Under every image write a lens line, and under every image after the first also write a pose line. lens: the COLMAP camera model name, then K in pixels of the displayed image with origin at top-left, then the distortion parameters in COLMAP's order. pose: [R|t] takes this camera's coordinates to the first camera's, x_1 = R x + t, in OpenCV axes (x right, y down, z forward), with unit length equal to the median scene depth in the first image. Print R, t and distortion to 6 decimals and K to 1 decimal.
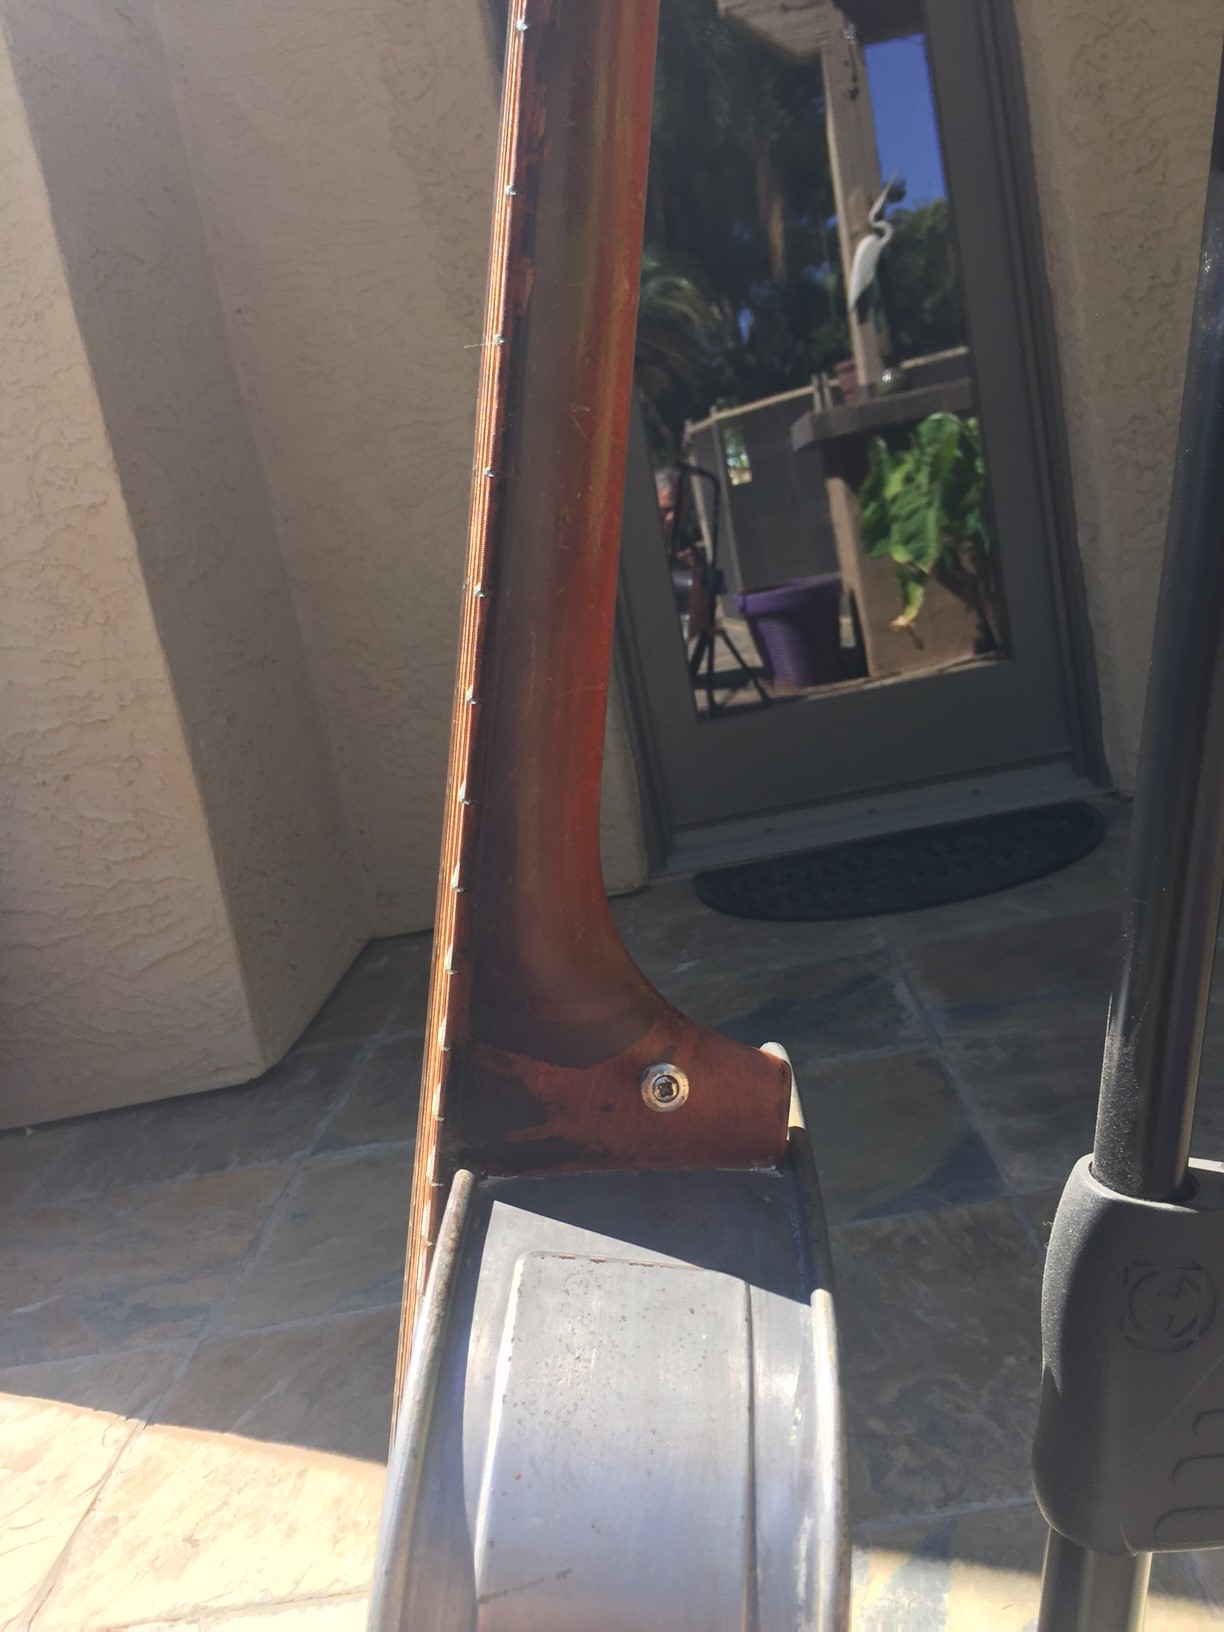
lens RADIAL K [[1403.9, 0, 616.4], [0, 1403.9, 831.8], [0, 0, 1]] dist [0.086187, -0.120131]
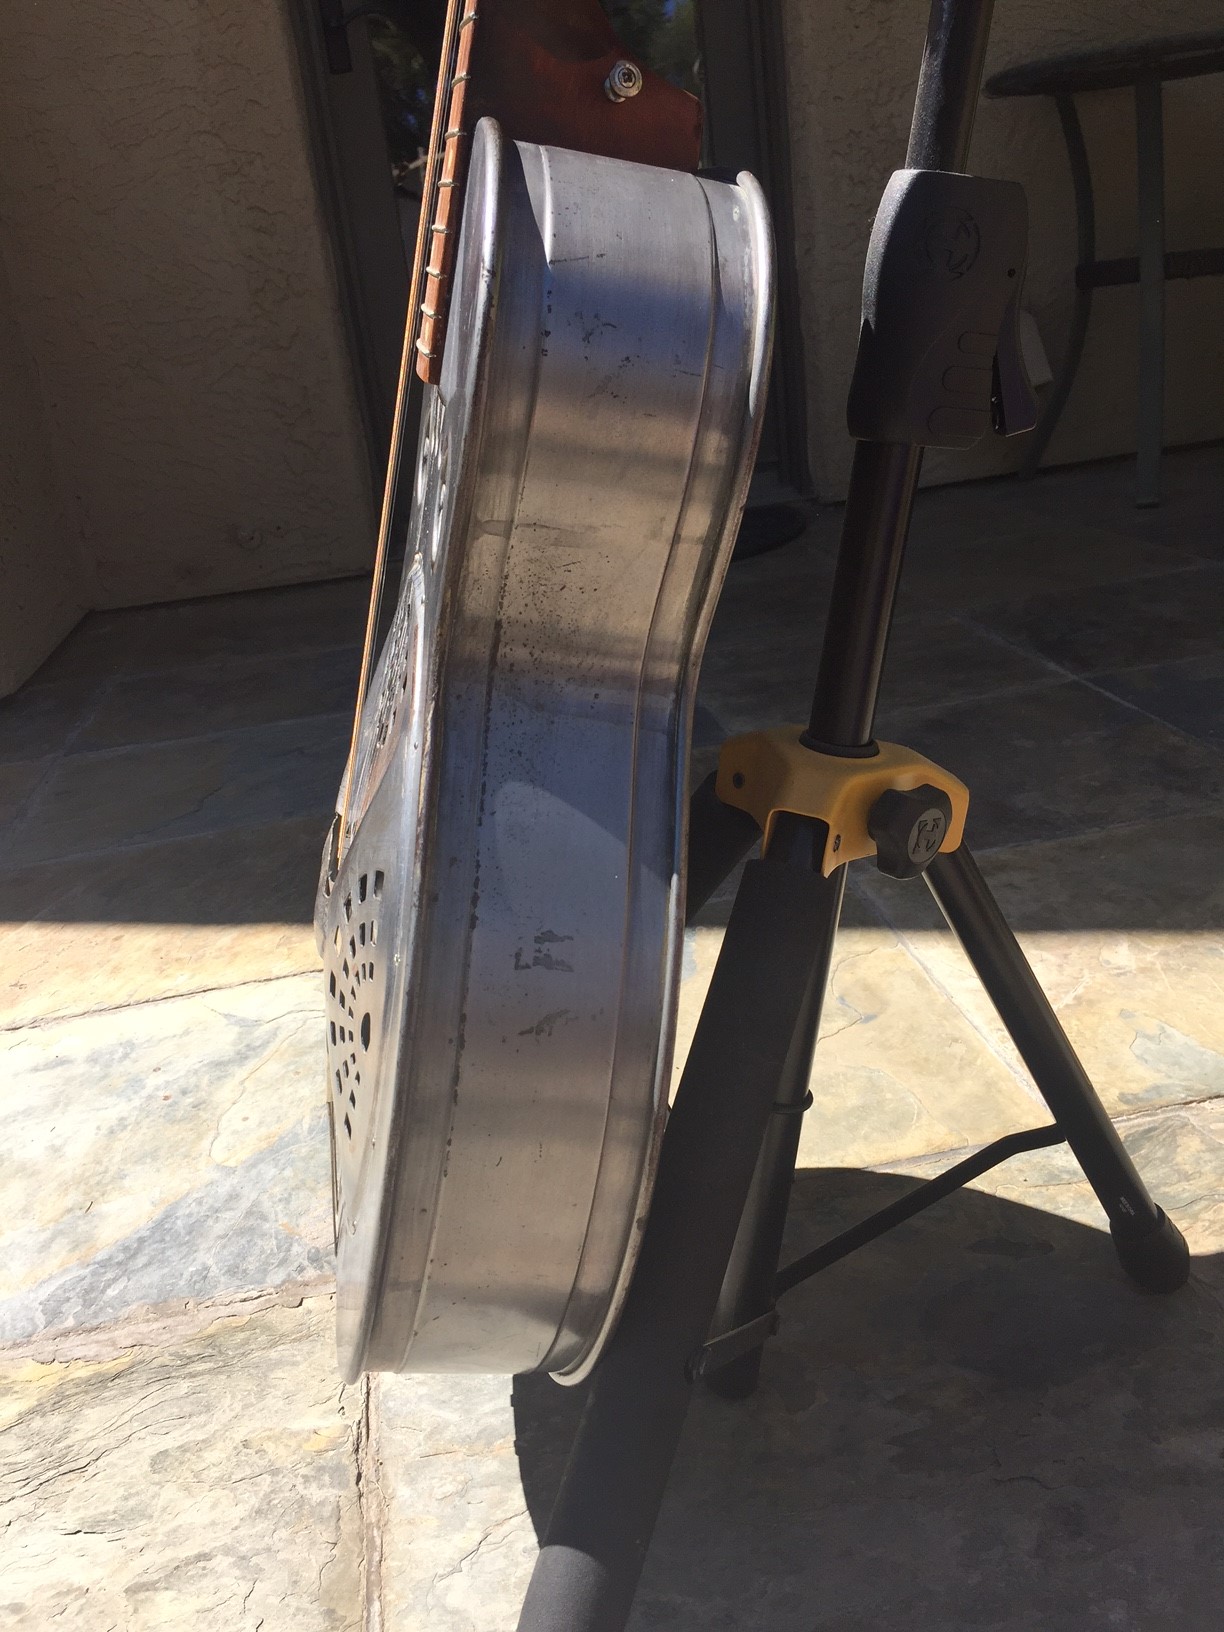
lens RADIAL K [[1403.9, 0, 616.4], [0, 1403.9, 831.8], [0, 0, 1]] dist [0.086187, -0.120131]
pose [[0.976475, 0.000993, 0.215628, -0.034345], [-0.032598, 0.989176, 0.143066, 0.085681], [-0.213152, -0.146729, 0.965938, -0.059823]]
